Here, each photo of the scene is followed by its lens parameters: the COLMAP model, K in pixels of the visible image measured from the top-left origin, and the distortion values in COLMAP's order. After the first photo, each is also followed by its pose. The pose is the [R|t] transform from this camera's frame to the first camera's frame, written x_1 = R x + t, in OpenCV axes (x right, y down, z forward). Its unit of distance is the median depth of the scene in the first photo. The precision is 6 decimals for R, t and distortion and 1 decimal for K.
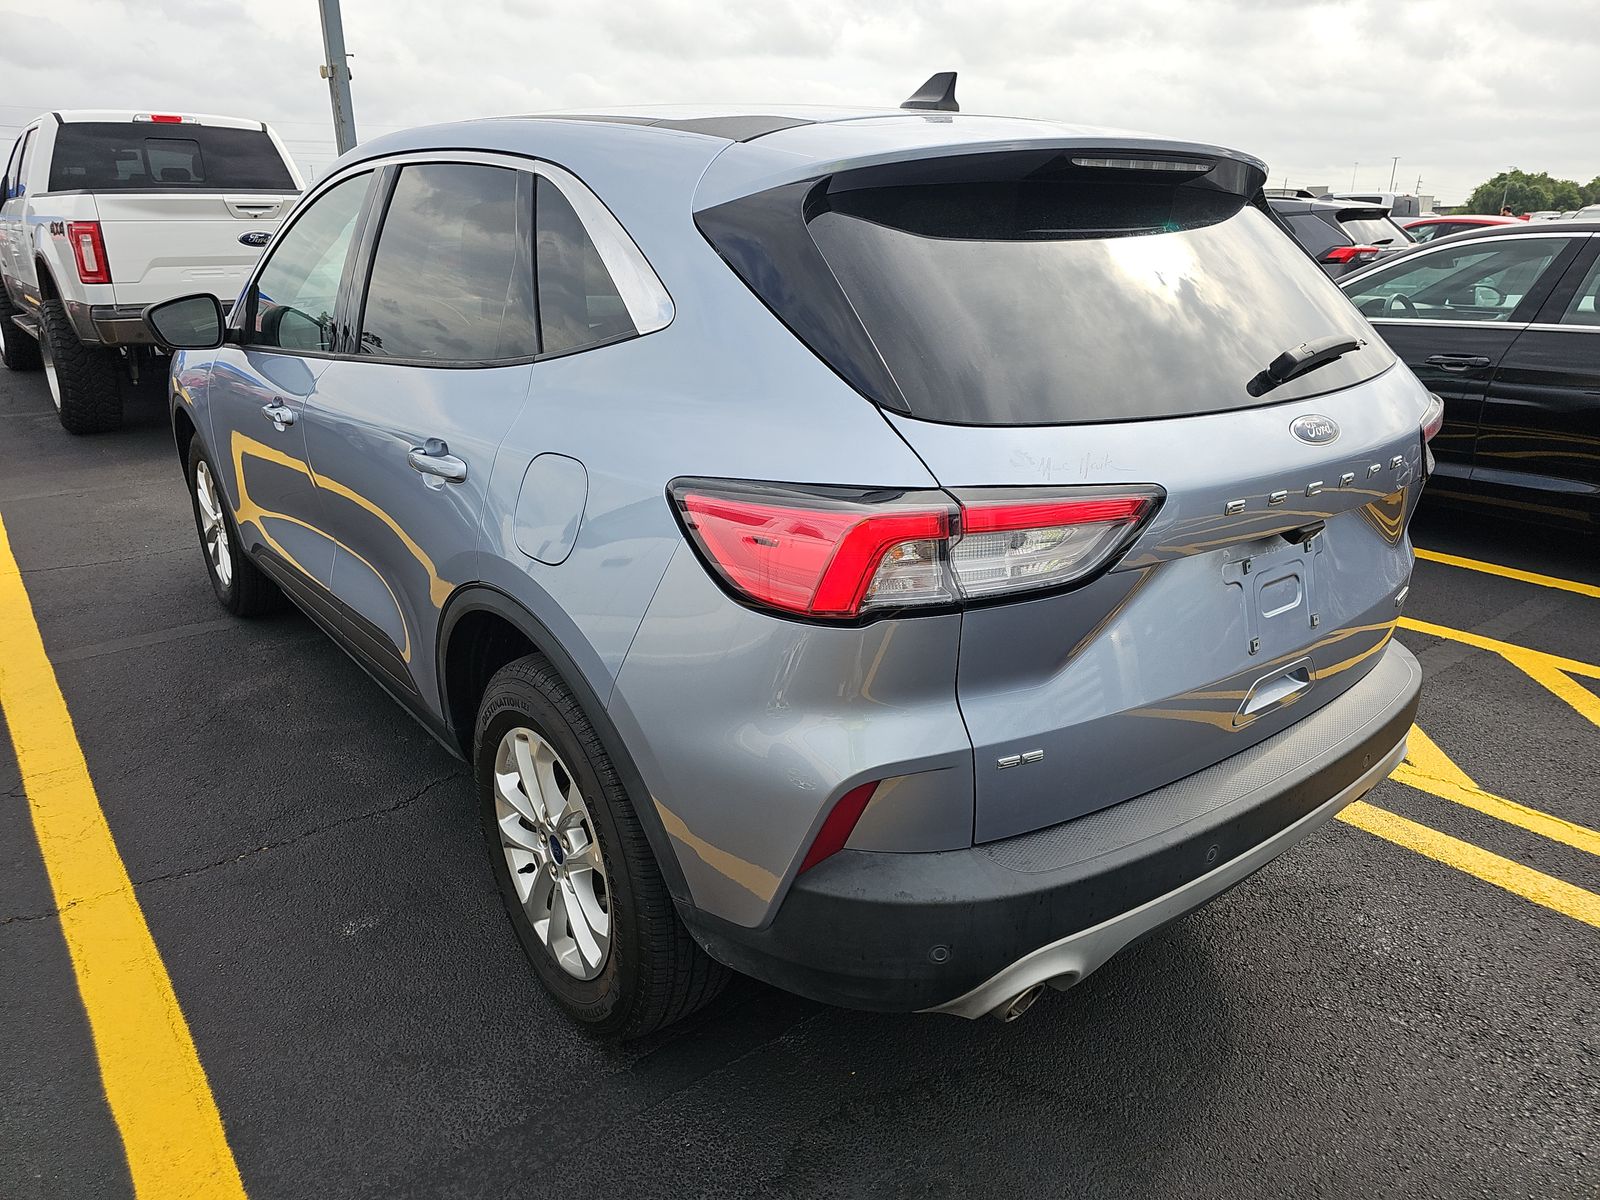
lens RADIAL K [[1140.3, 0, 800.0], [0, 1140.3, 600.0], [0, 0, 1]] dist [0.055342, -0.059711]
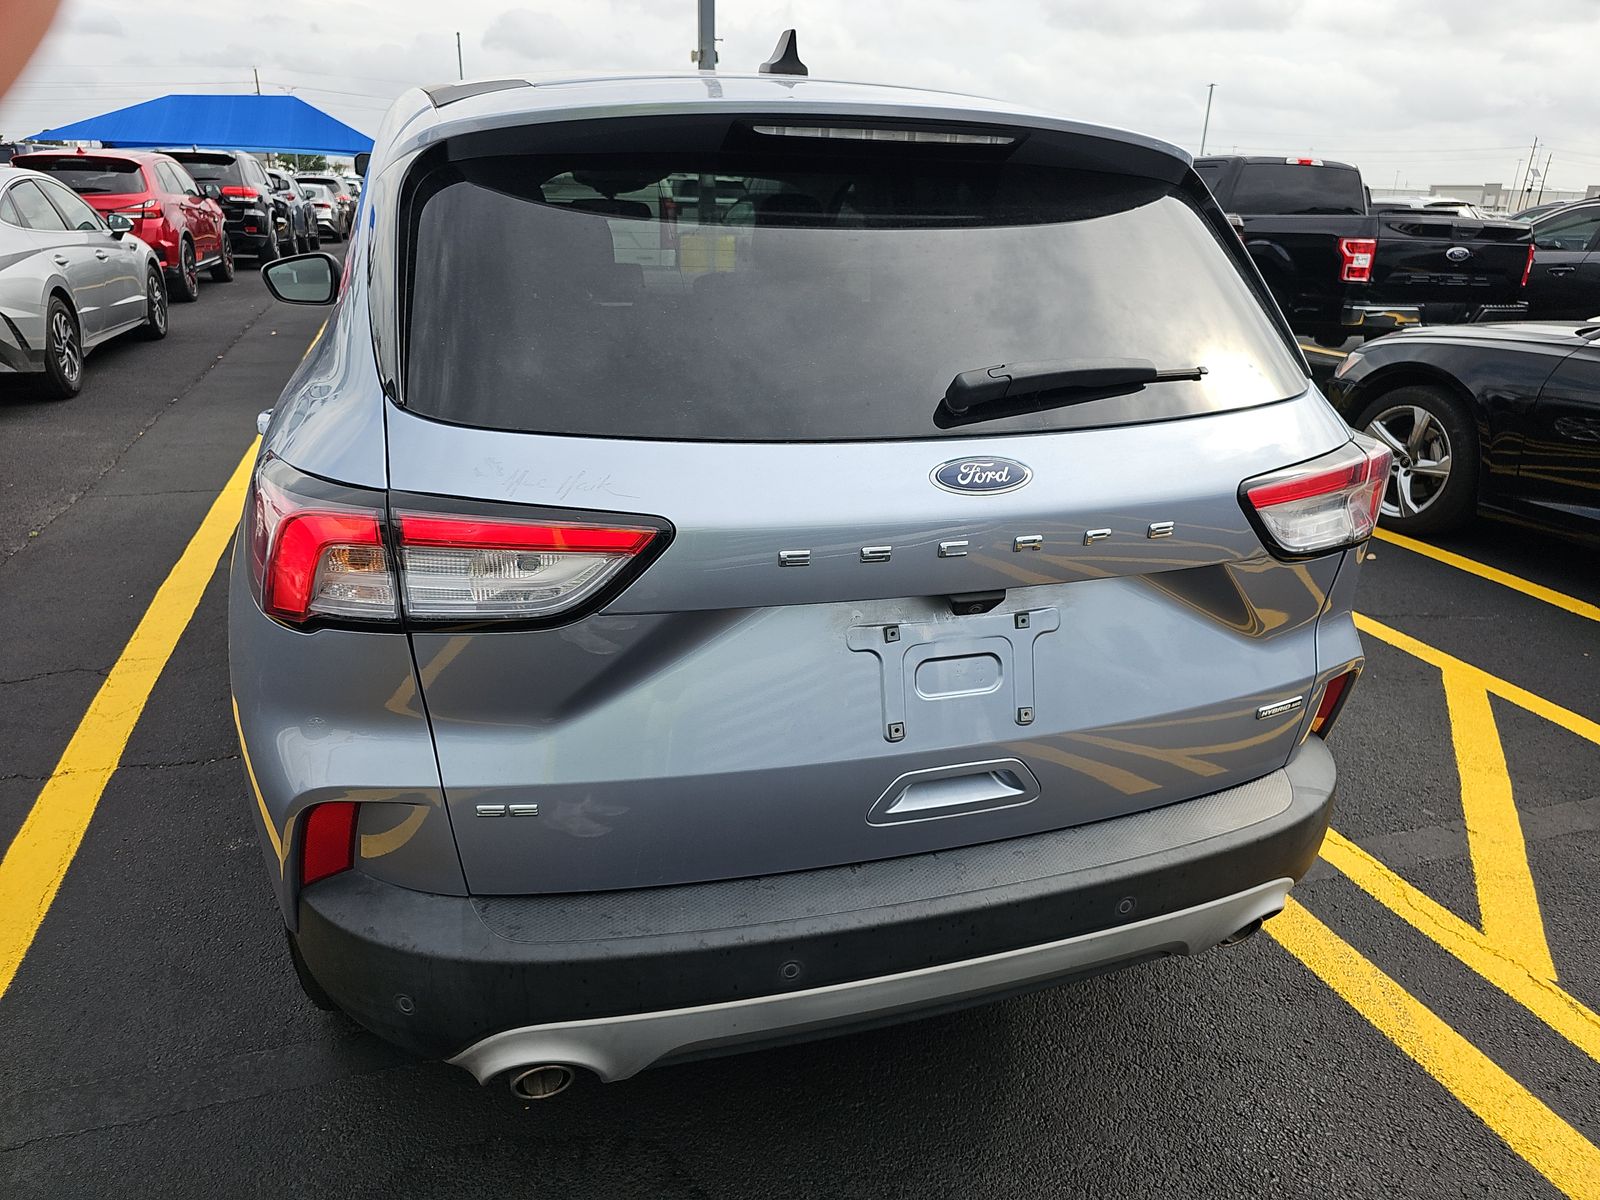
lens RADIAL K [[1140.3, 0, 800.0], [0, 1140.3, 600.0], [0, 0, 1]] dist [0.055342, -0.059711]
pose [[0.931872, 0.141289, -0.334143, 0.592165], [-0.136930, 0.989901, 0.036693, -0.073281], [0.335953, 0.011561, 0.941808, 0.216210]]
